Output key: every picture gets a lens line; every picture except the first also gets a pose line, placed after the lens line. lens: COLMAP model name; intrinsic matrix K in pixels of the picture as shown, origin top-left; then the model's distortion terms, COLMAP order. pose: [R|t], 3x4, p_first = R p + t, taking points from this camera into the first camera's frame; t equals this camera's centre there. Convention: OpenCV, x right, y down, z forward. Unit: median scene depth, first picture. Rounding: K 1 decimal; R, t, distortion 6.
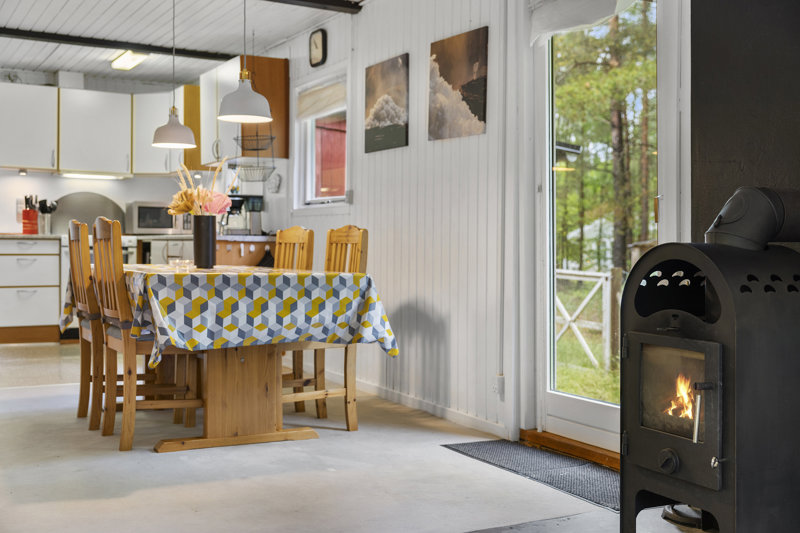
lens RADIAL K [[945.8, 0, 377.6], [0, 945.8, 248.9], [0, 0, 1]] dist [0.017843, 0.000000]
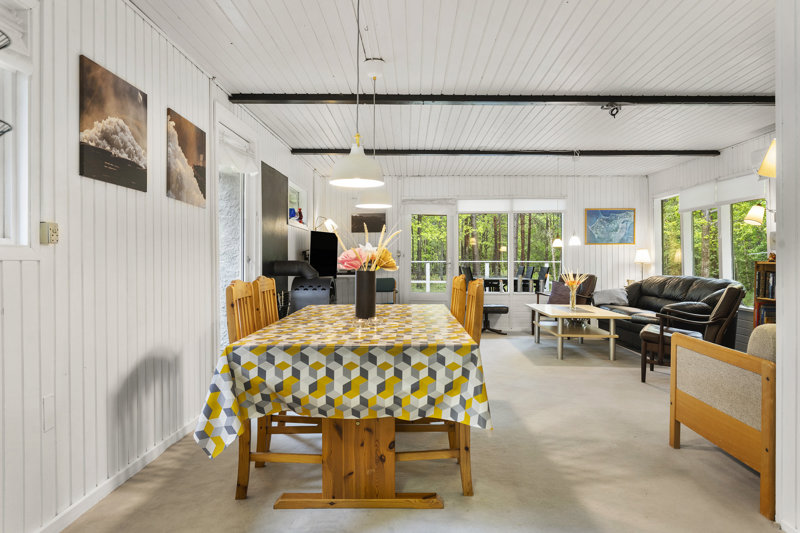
lens RADIAL K [[529.1, 0, 417.6], [0, 529.1, 244.7], [0, 0, 1]] dist [-0.009165, 0.001068]
pose [[-0.898244, 0.004645, 0.439472, -0.284184], [-0.003399, 0.999841, -0.017514, -0.030629], [-0.439483, -0.017226, -0.898086, 0.863318]]
